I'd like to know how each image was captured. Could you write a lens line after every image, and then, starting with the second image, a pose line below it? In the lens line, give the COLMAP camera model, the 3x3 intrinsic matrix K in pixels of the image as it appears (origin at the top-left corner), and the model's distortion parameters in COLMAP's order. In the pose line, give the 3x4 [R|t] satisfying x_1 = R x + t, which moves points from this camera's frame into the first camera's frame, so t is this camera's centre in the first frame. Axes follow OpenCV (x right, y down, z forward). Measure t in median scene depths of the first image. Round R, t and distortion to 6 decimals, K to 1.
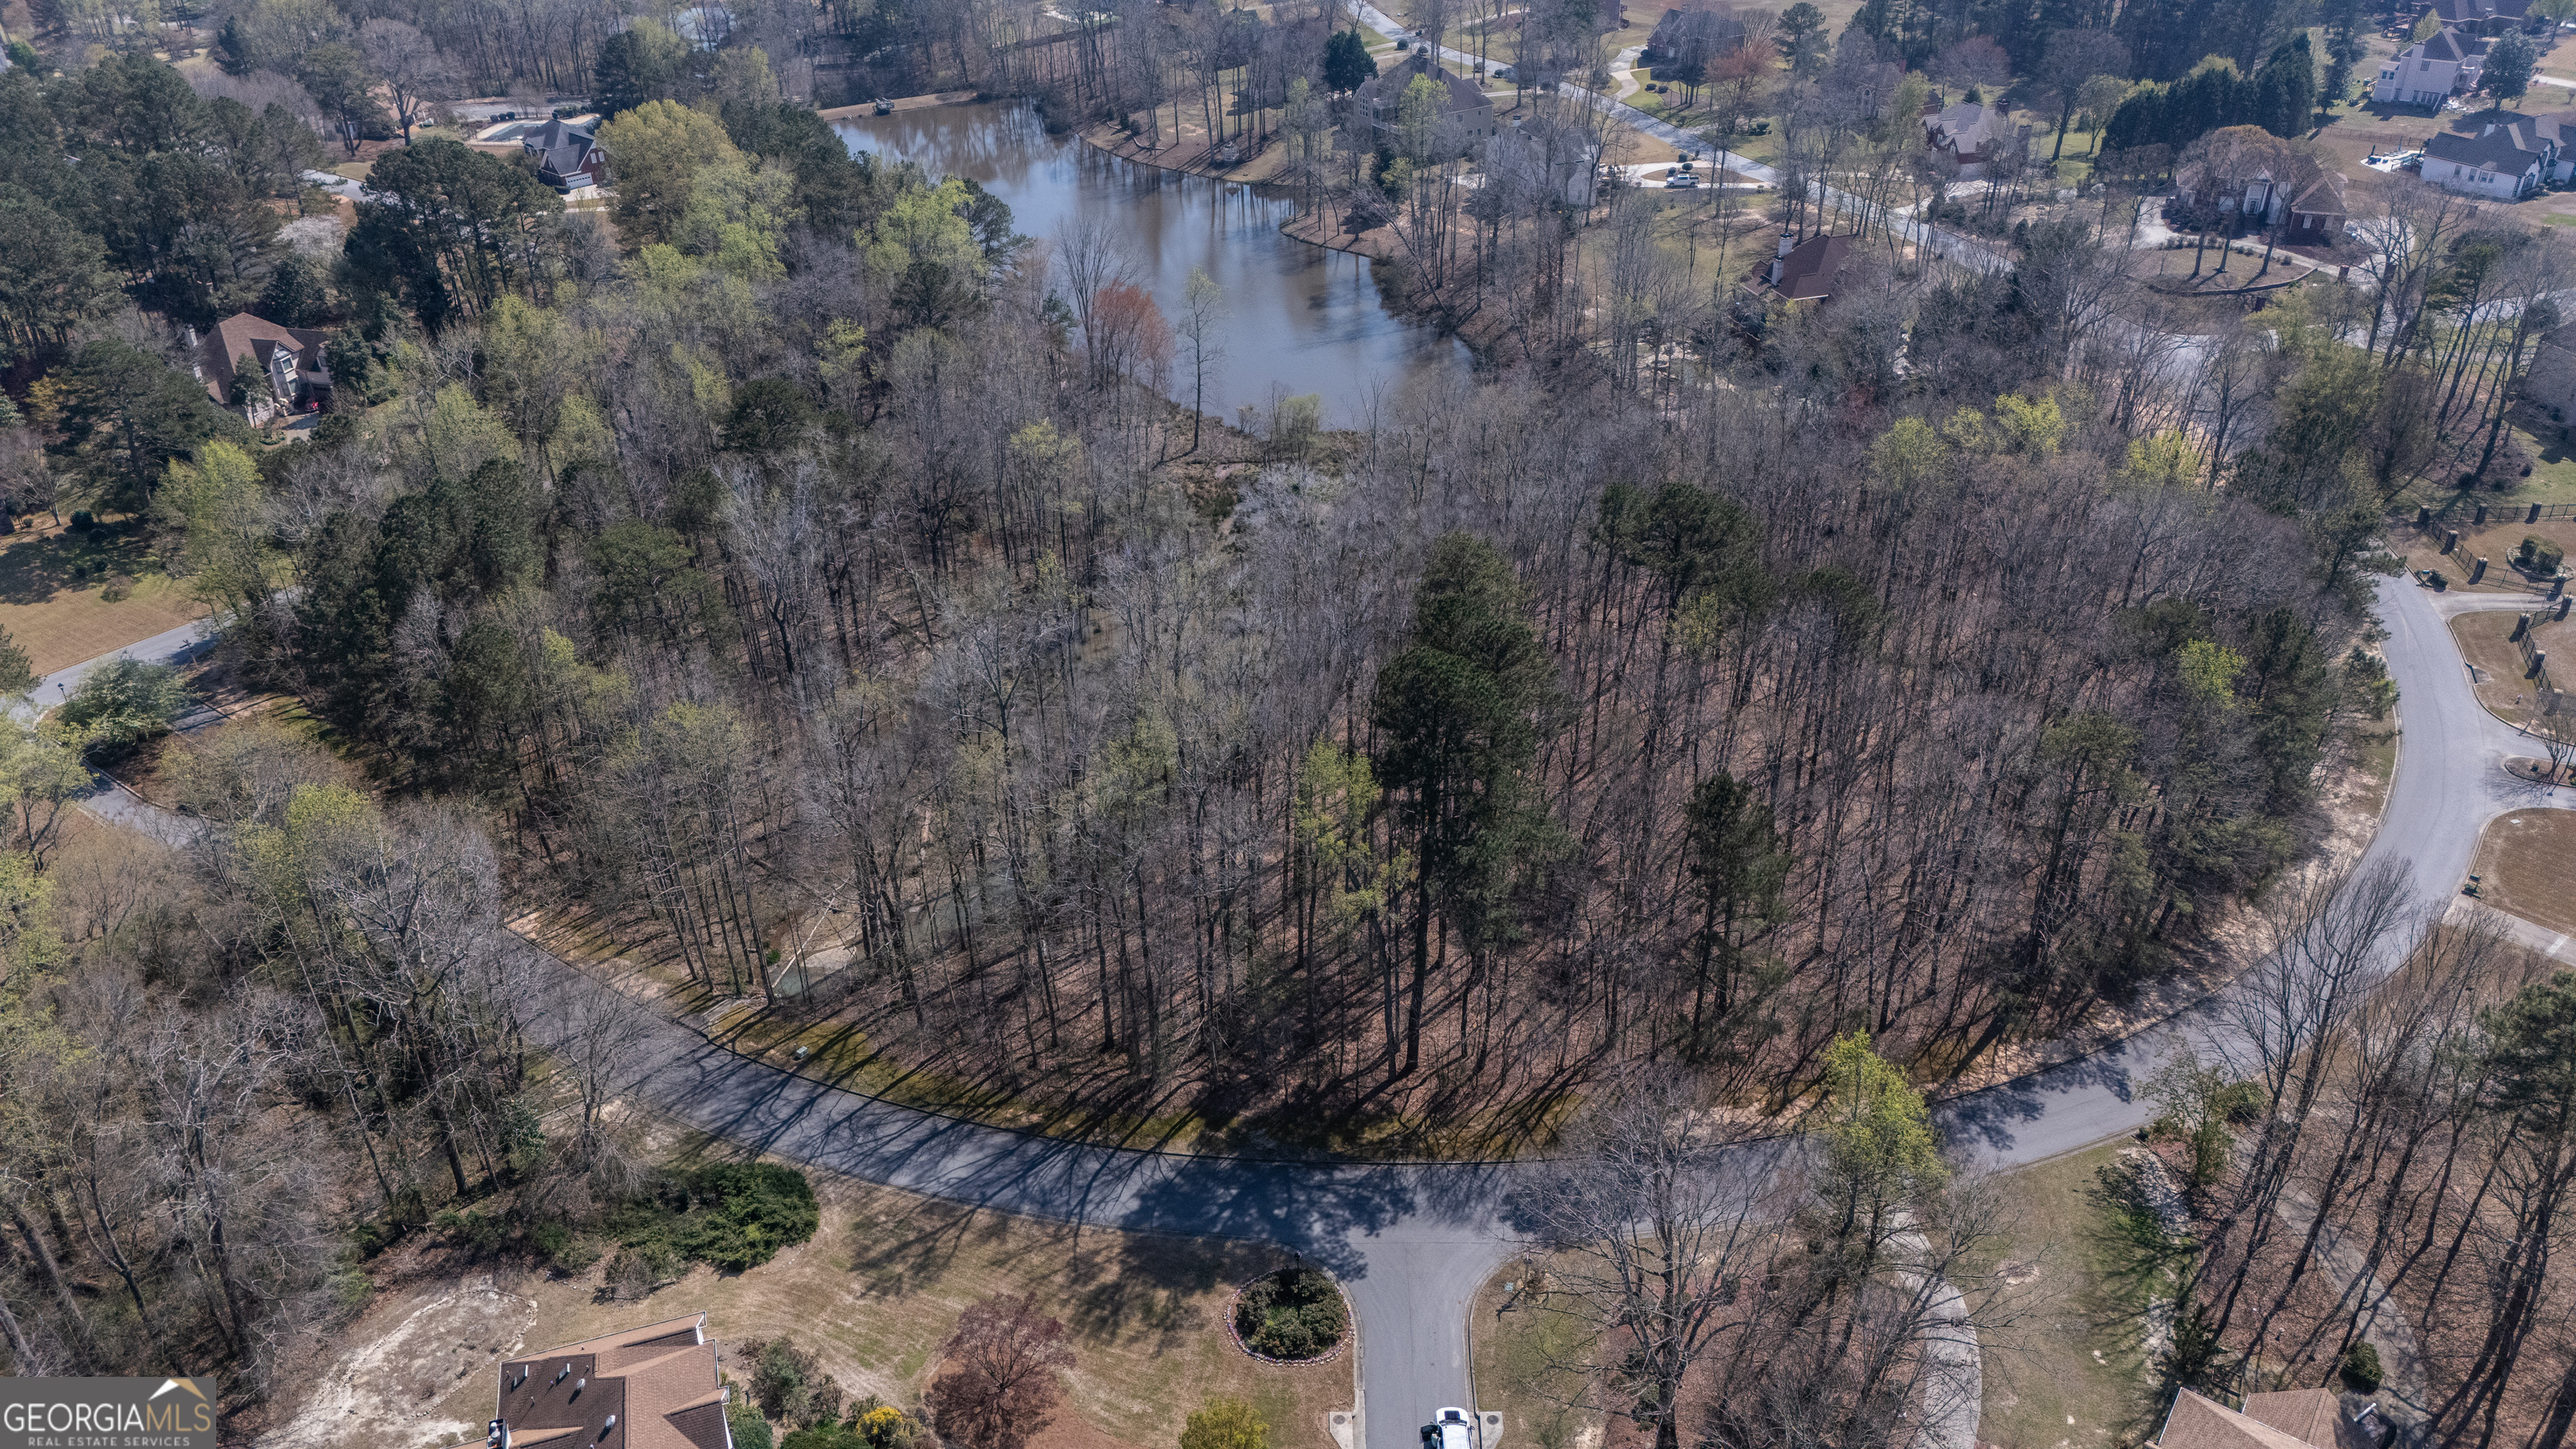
lens RADIAL K [[1890.7, 0, 1288.6], [0, 1890.7, 735.1], [0, 0, 1]] dist [0.066598, -0.070484]
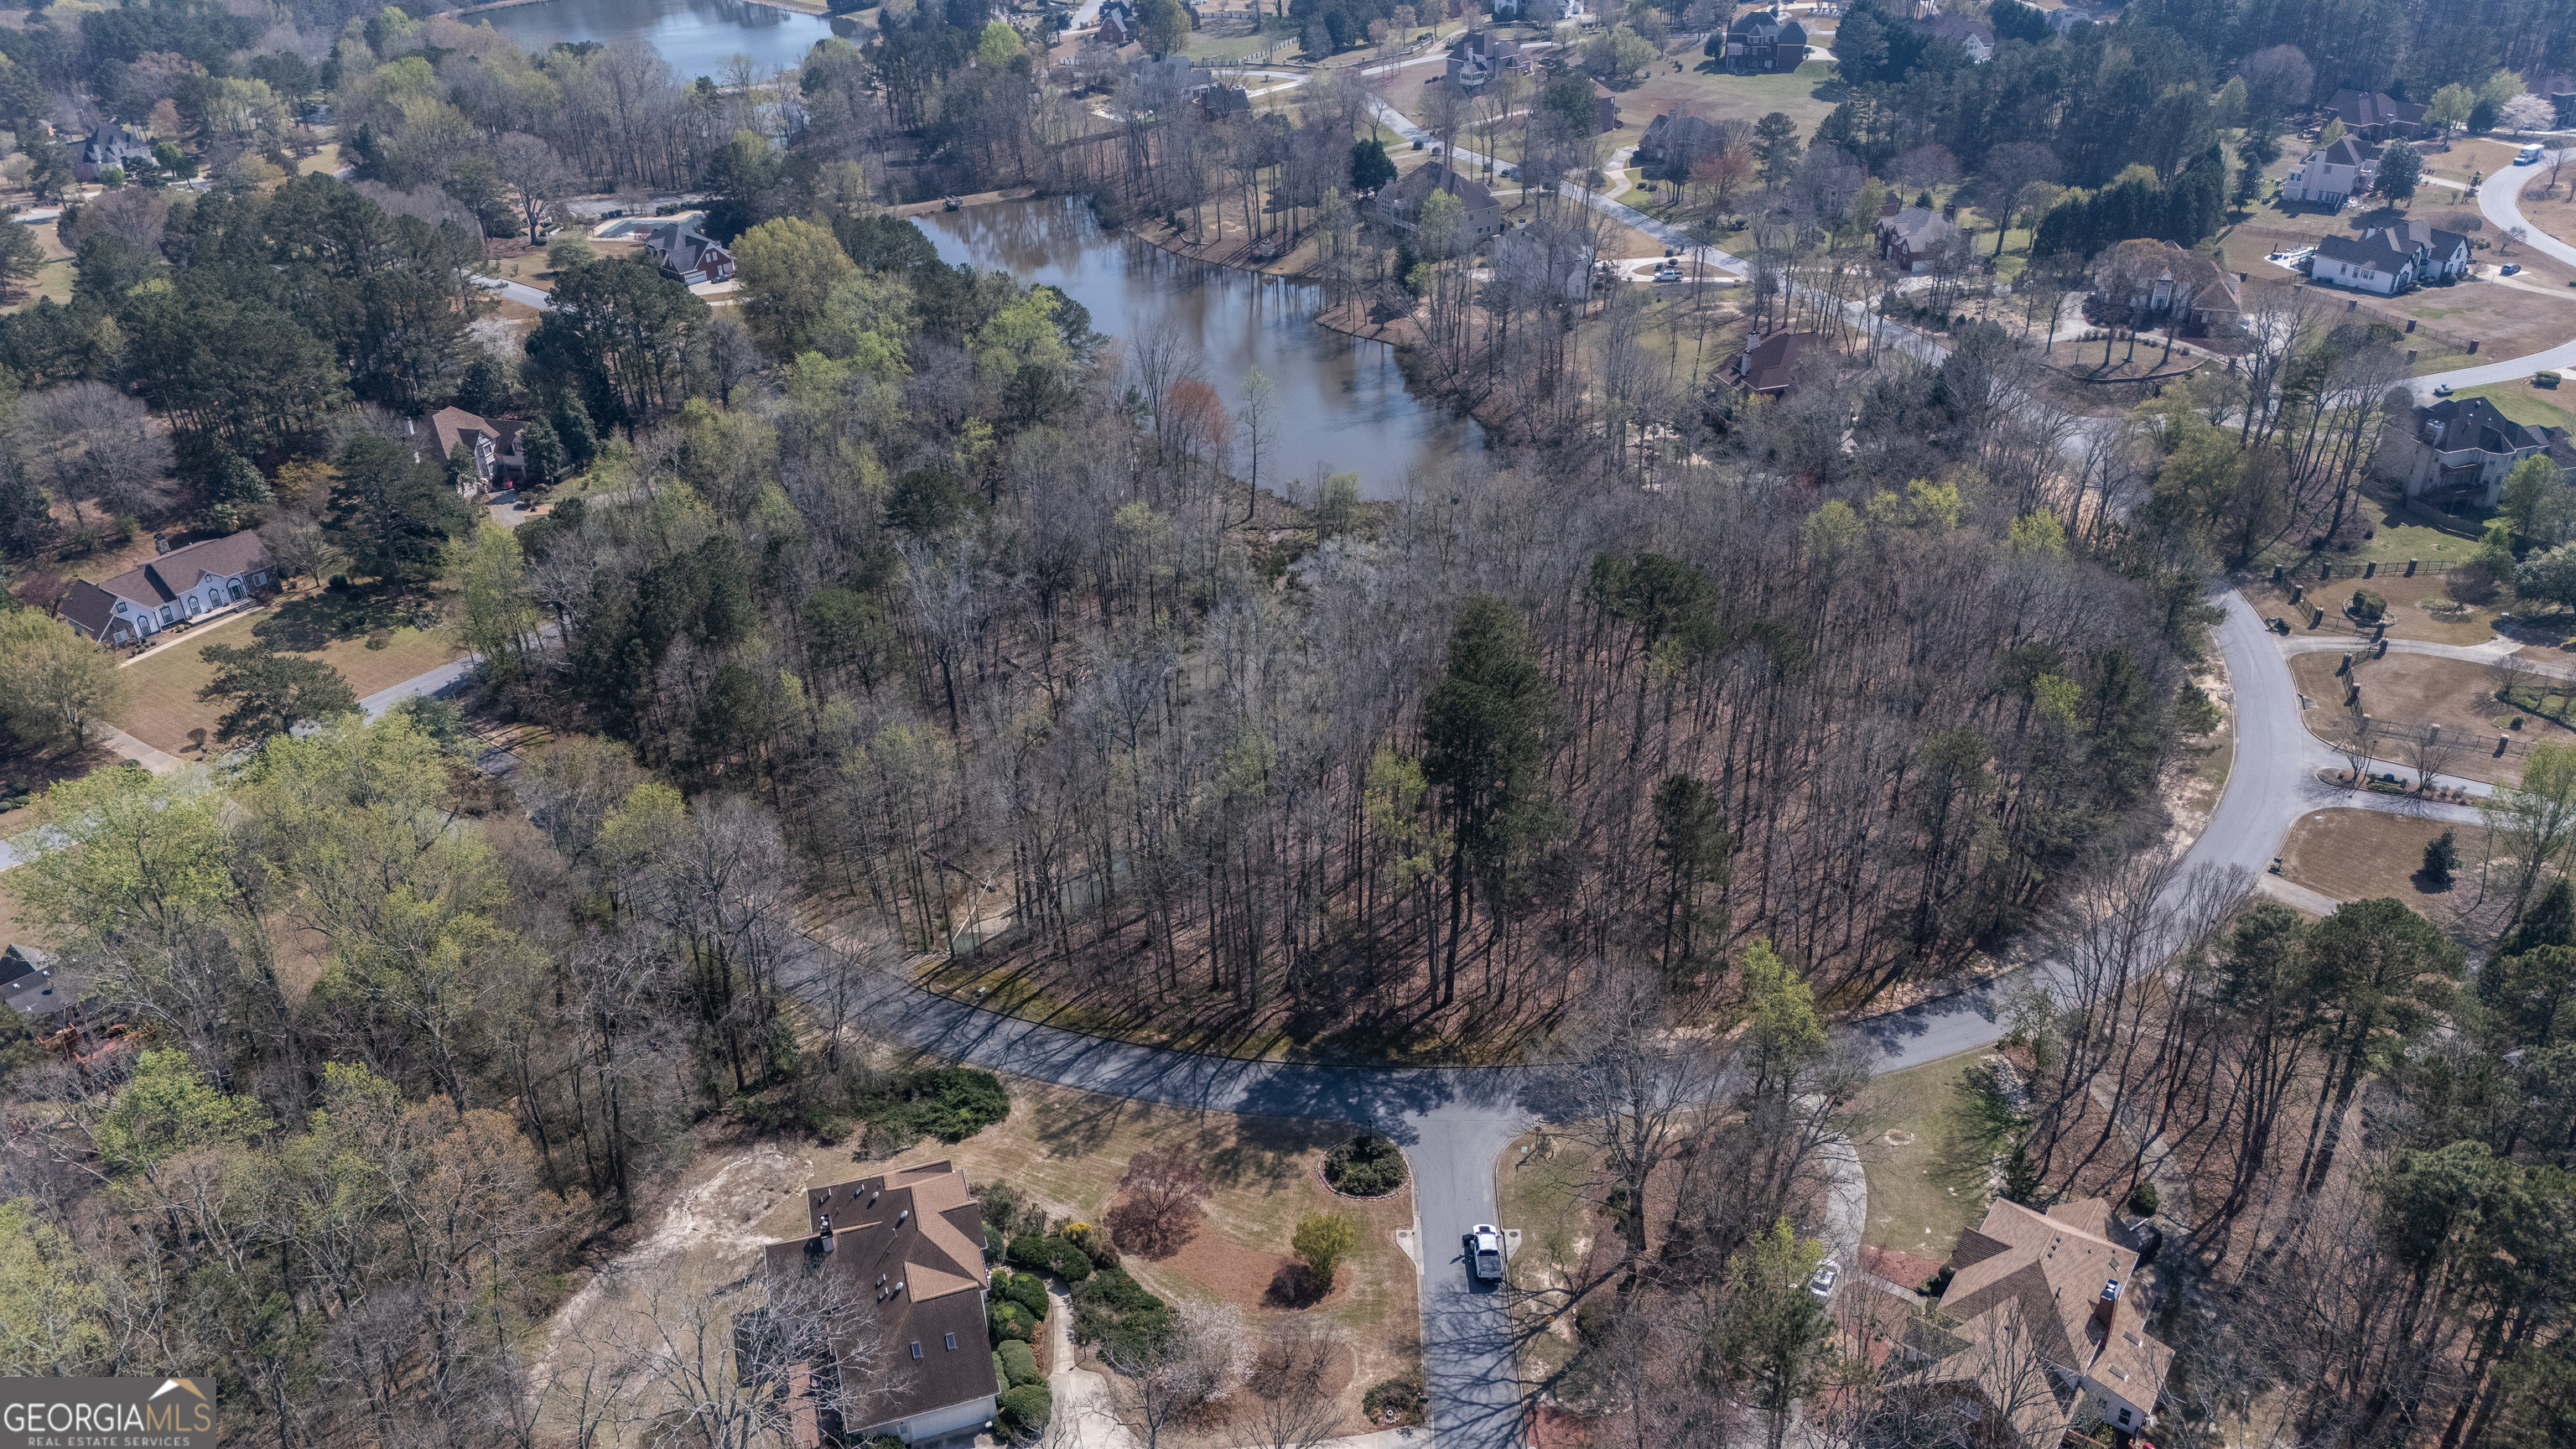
lens RADIAL K [[1890.7, 0, 1287.1], [0, 1890.7, 740.1], [0, 0, 1]] dist [0.066598, -0.070484]
pose [[0.999990, -0.002568, -0.003707, -0.041827], [0.002491, 0.999782, -0.020747, 0.022111], [0.003759, 0.020737, 0.999778, -0.316962]]
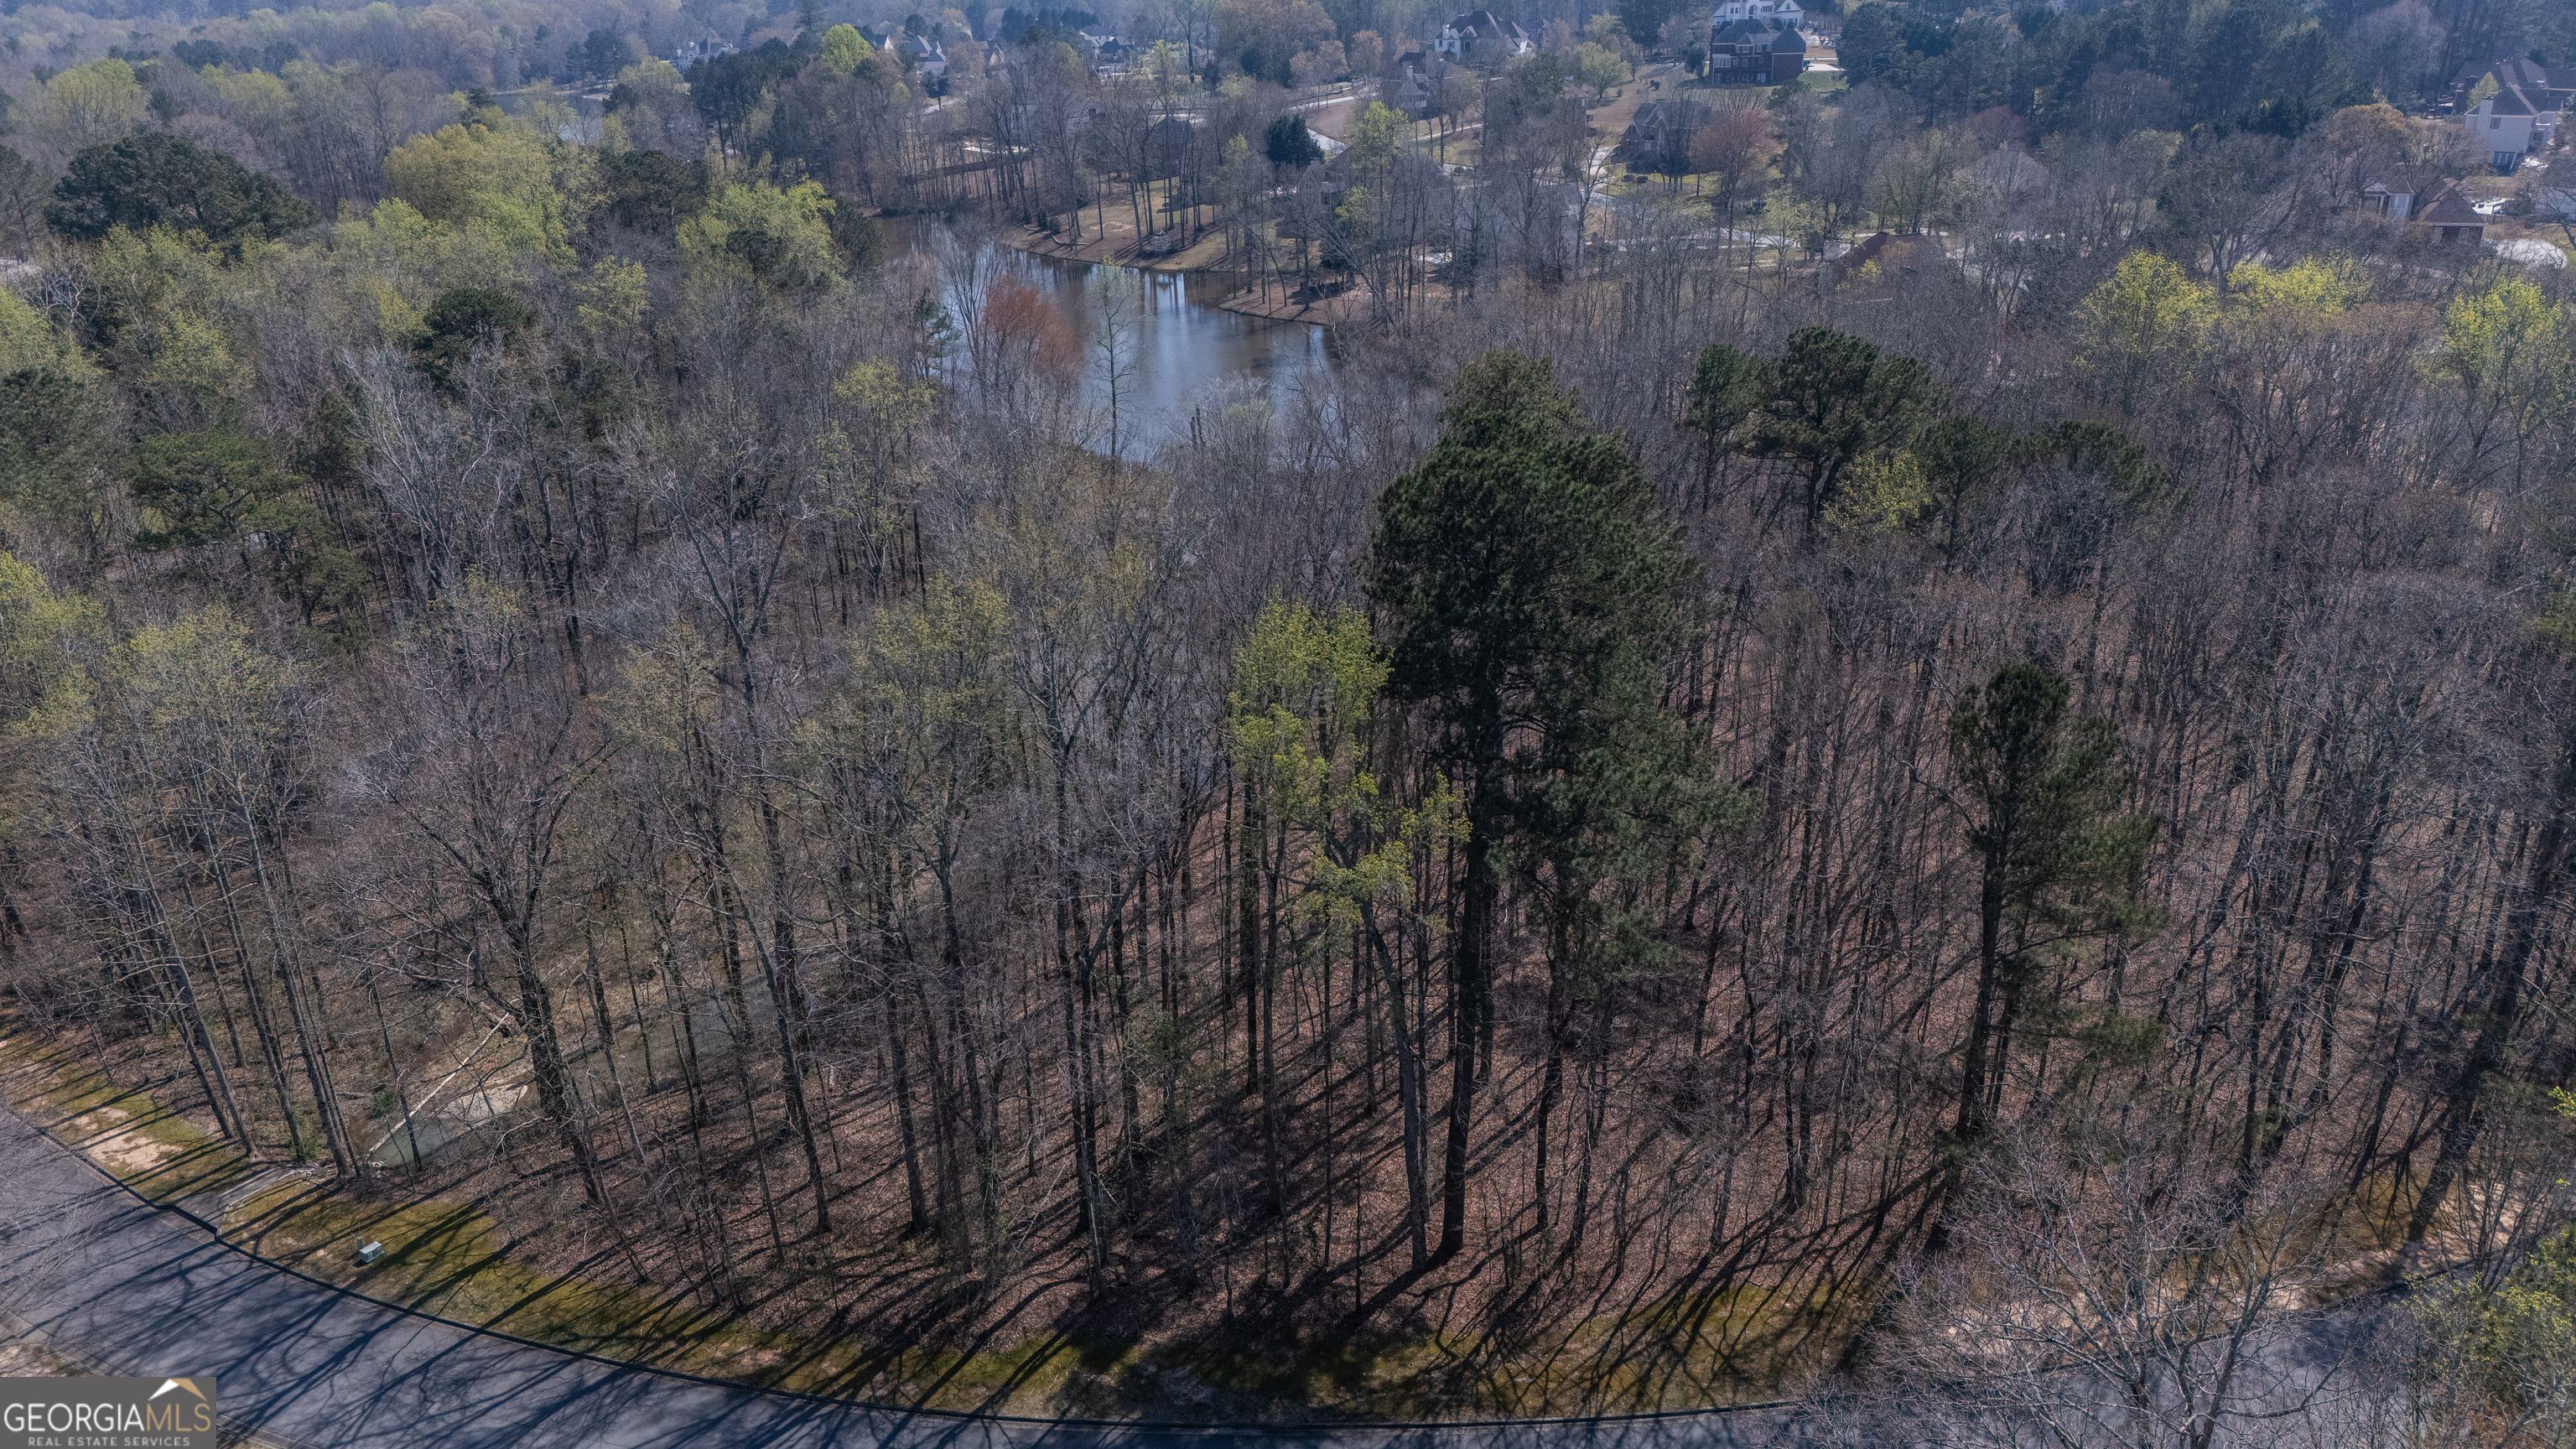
lens RADIAL K [[1890.7, 0, 1286.7], [0, 1890.7, 730.9], [0, 0, 1]] dist [0.066598, -0.070484]
pose [[0.999519, -0.018751, 0.024694, 0.004716], [0.021866, 0.990925, -0.132624, 0.097972], [-0.021983, 0.133101, 0.990859, 0.423602]]
